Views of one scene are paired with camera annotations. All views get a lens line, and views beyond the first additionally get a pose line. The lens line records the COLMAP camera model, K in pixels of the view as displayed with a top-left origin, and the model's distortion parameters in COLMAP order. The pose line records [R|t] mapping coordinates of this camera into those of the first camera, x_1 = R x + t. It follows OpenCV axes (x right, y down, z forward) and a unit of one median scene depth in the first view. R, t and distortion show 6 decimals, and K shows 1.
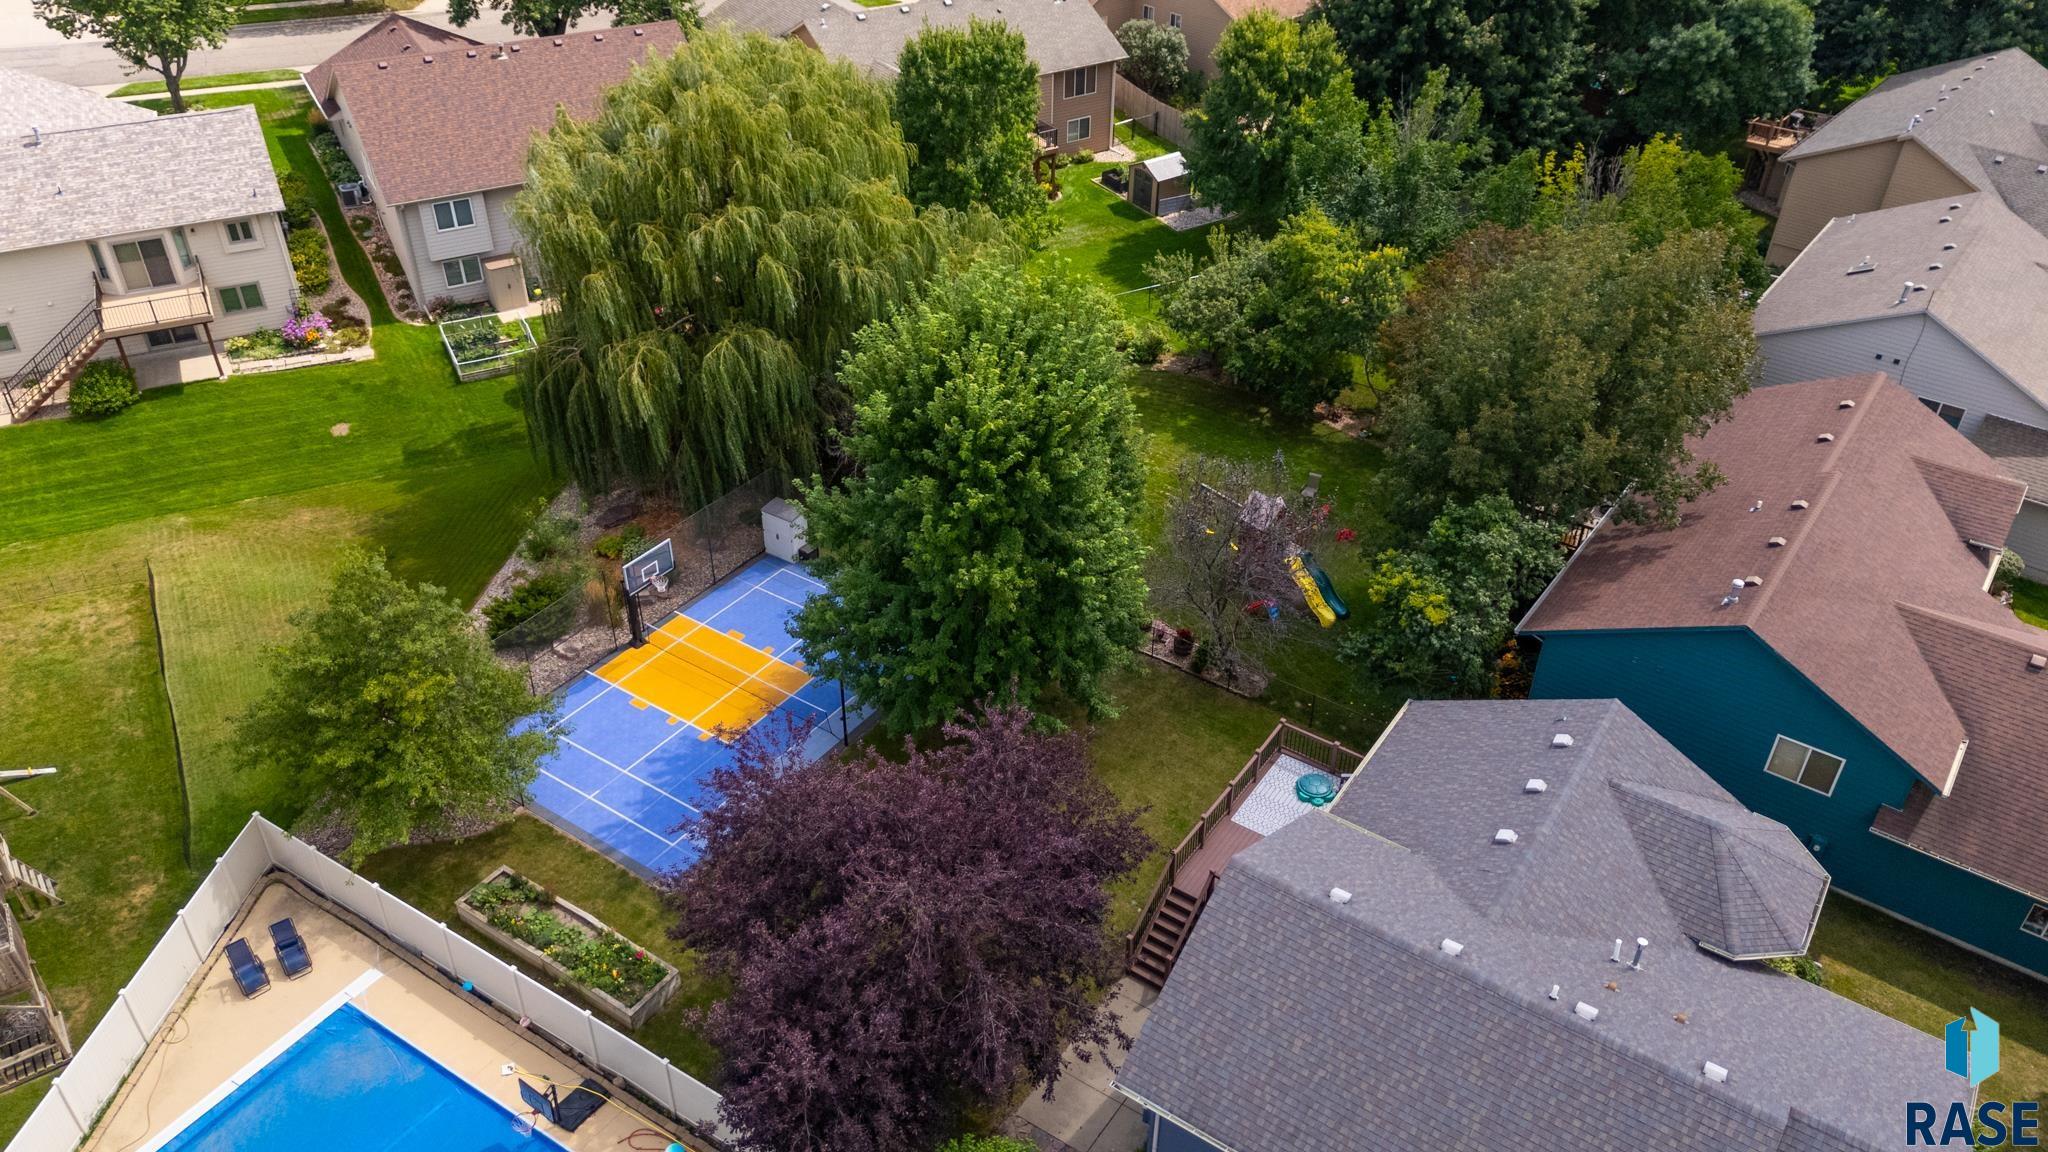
lens RADIAL K [[1500.0, 0, 1024.0], [0, 1500.0, 576.0], [0, 0, 1]] dist [0.072446, -0.077982]
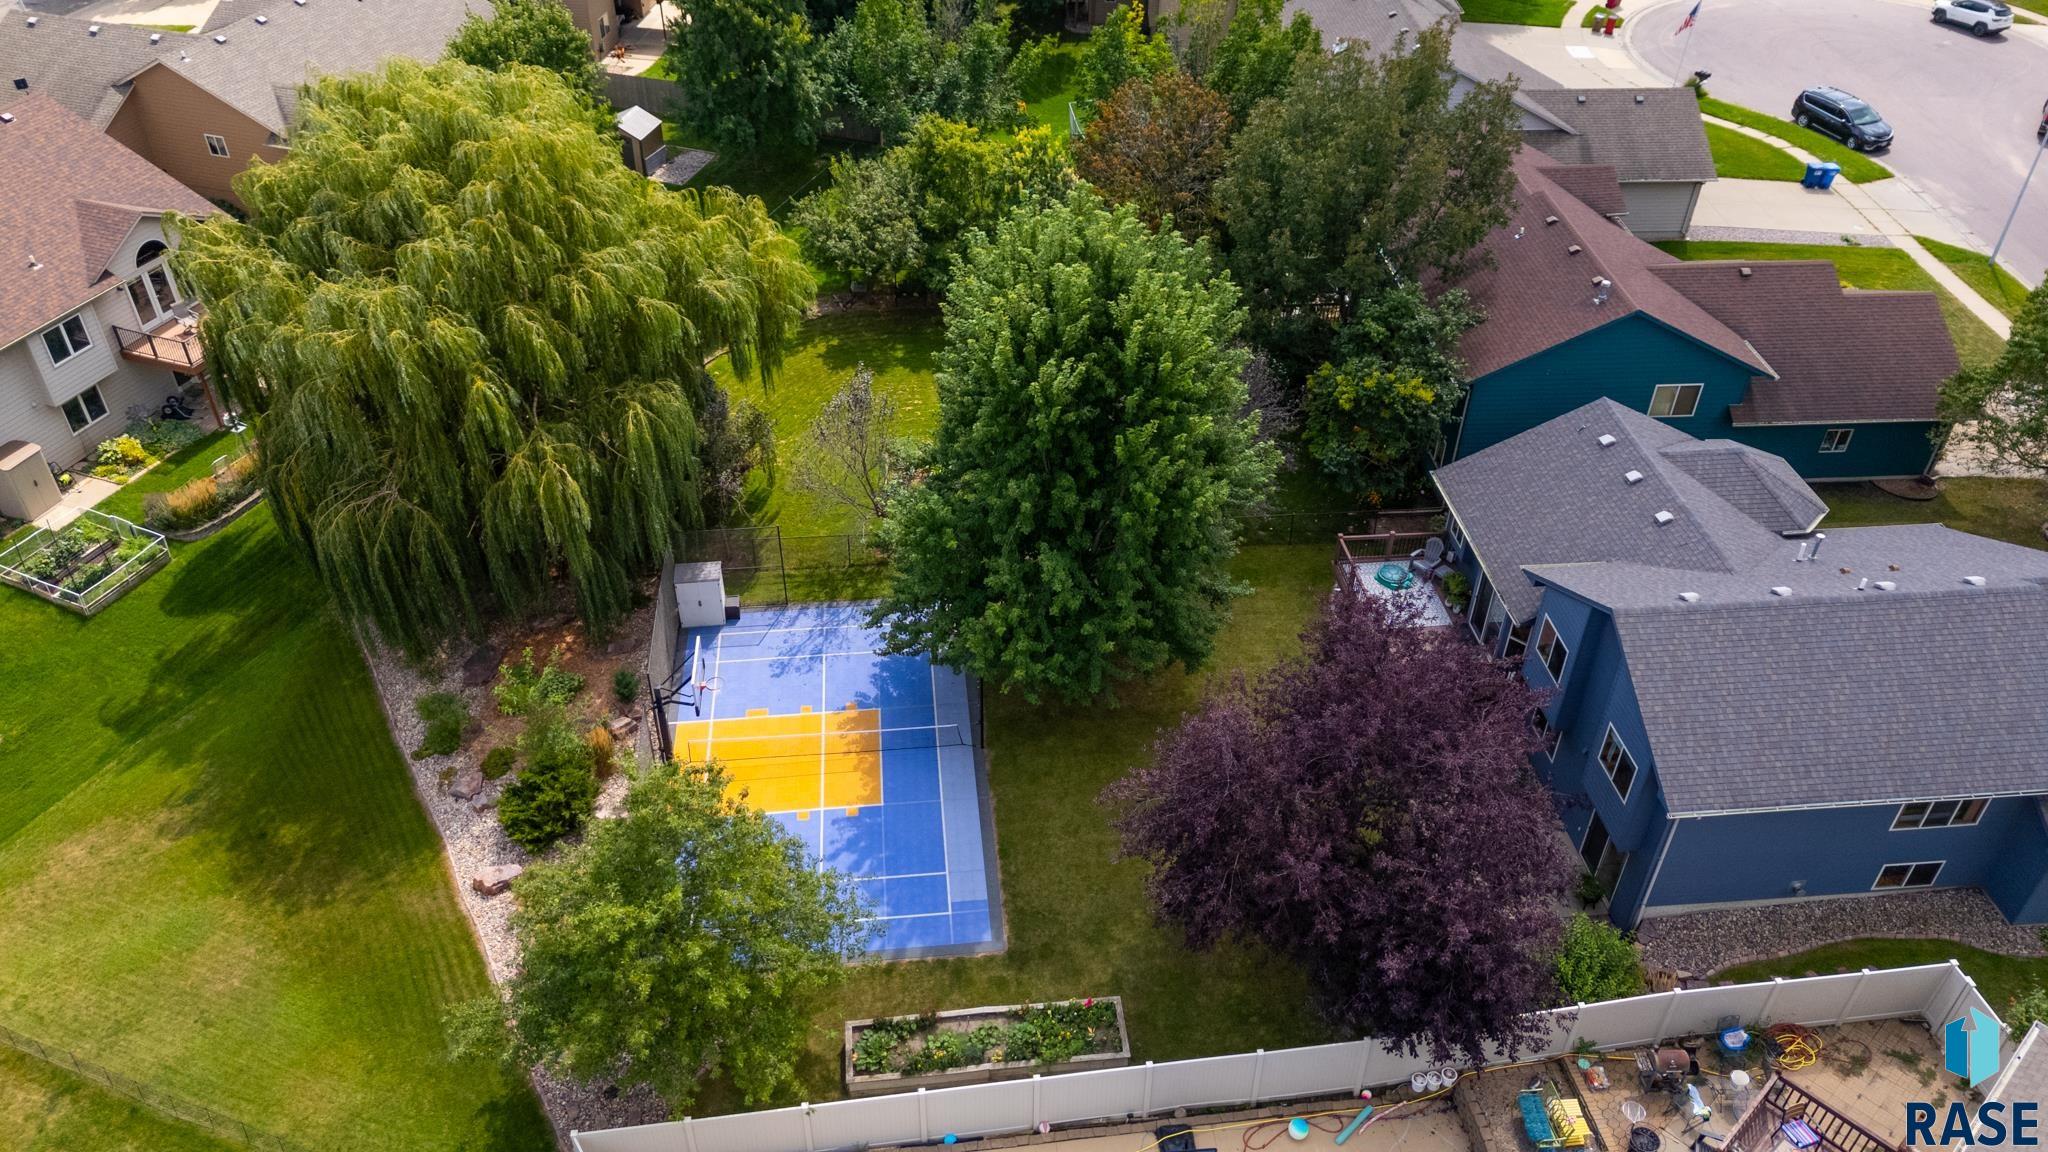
lens RADIAL K [[1500.0, 0, 1024.0], [0, 1500.0, 576.0], [0, 0, 1]] dist [0.072446, -0.077982]
pose [[0.767045, -0.399700, 0.501878, -0.625605], [0.372807, 0.914294, 0.158372, -0.151452], [-0.522165, 0.065625, 0.850316, 0.193895]]
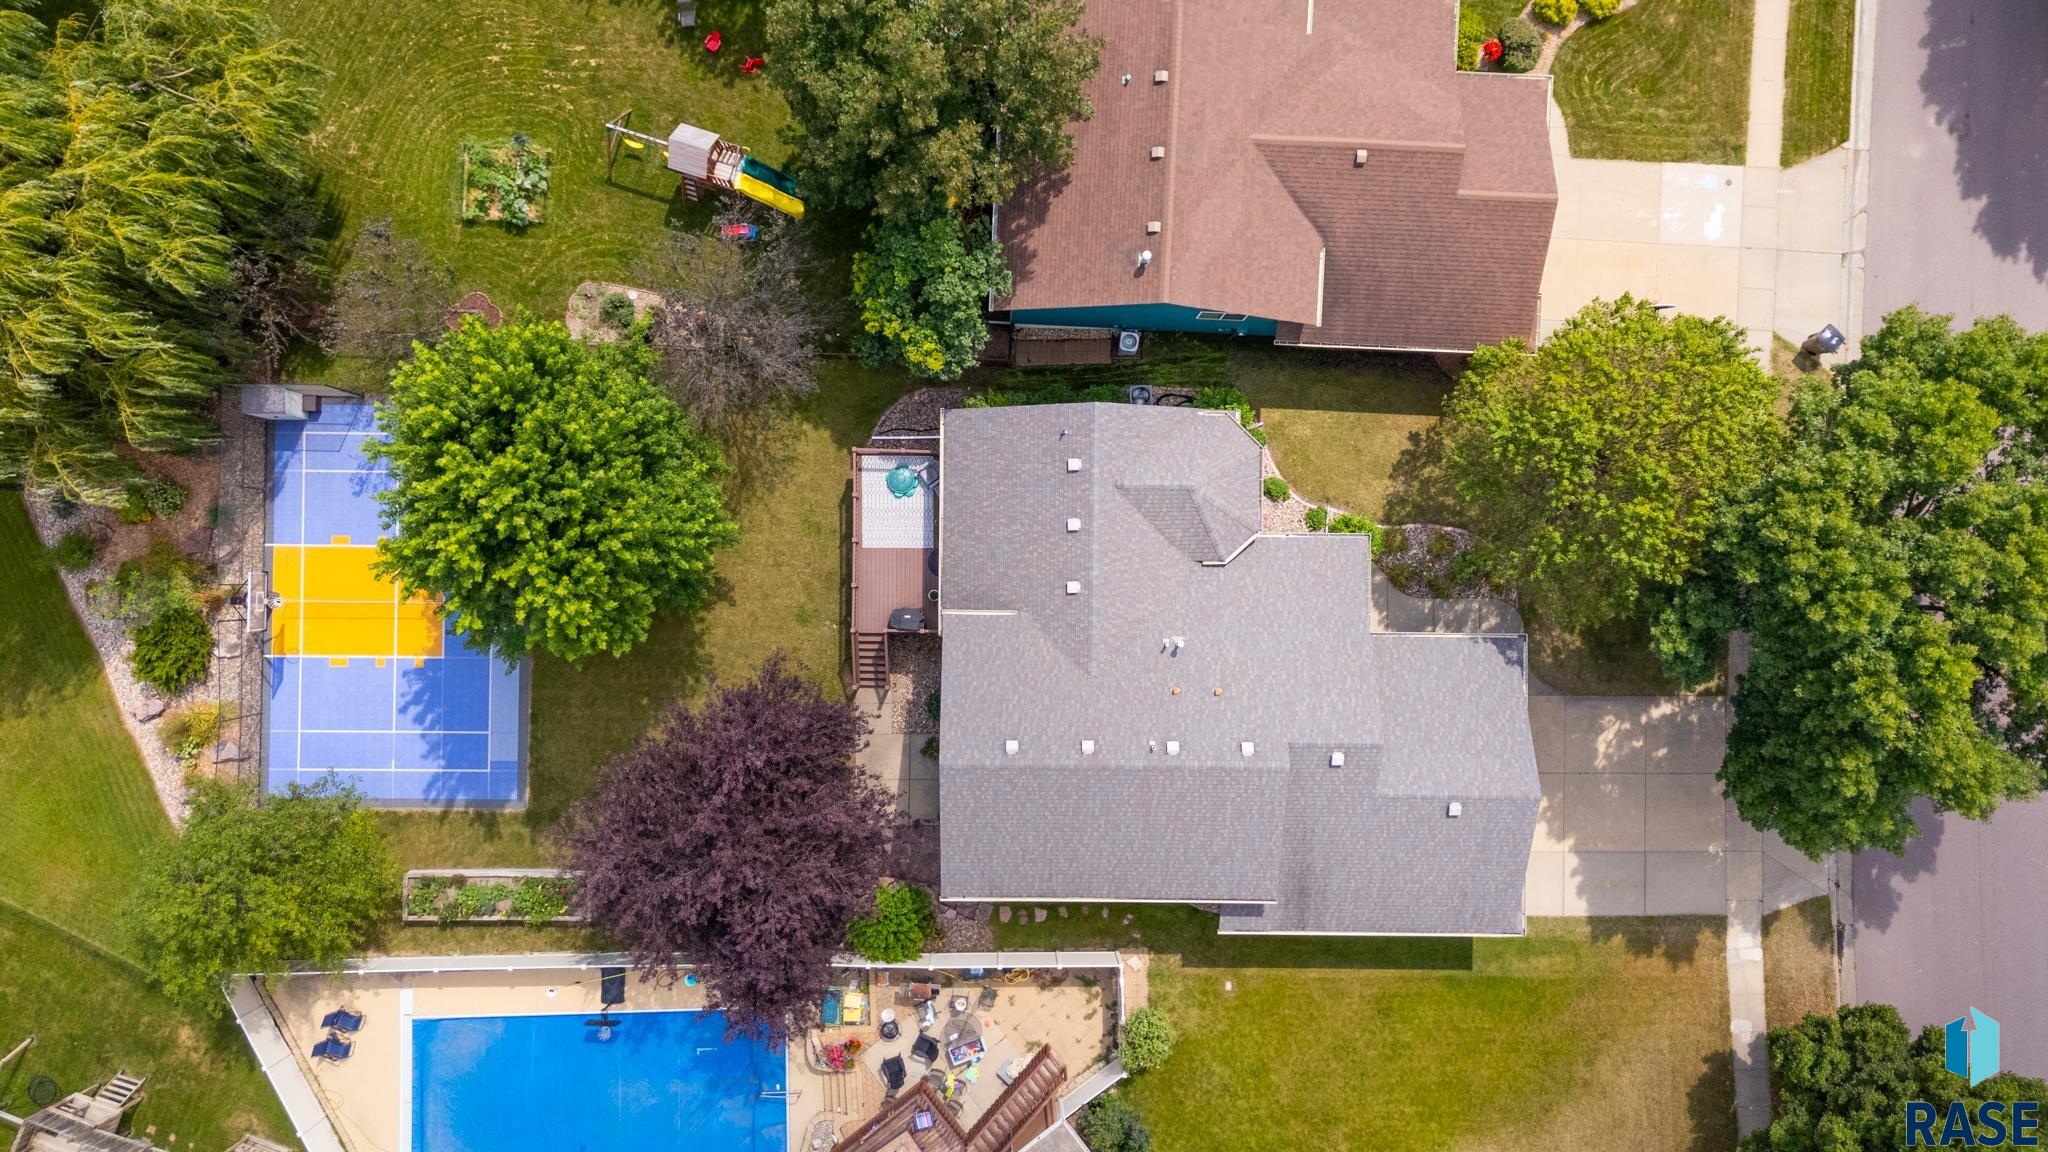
lens RADIAL K [[1585.9, 0, 1016.6], [0, 1585.9, 529.3], [0, 0, 1]] dist [0.040419, 0.002935]
pose [[0.830198, -0.557422, 0.007232, 0.254878], [0.320514, 0.487891, 0.811932, -0.930622], [-0.456117, -0.671746, 0.583708, 0.170549]]
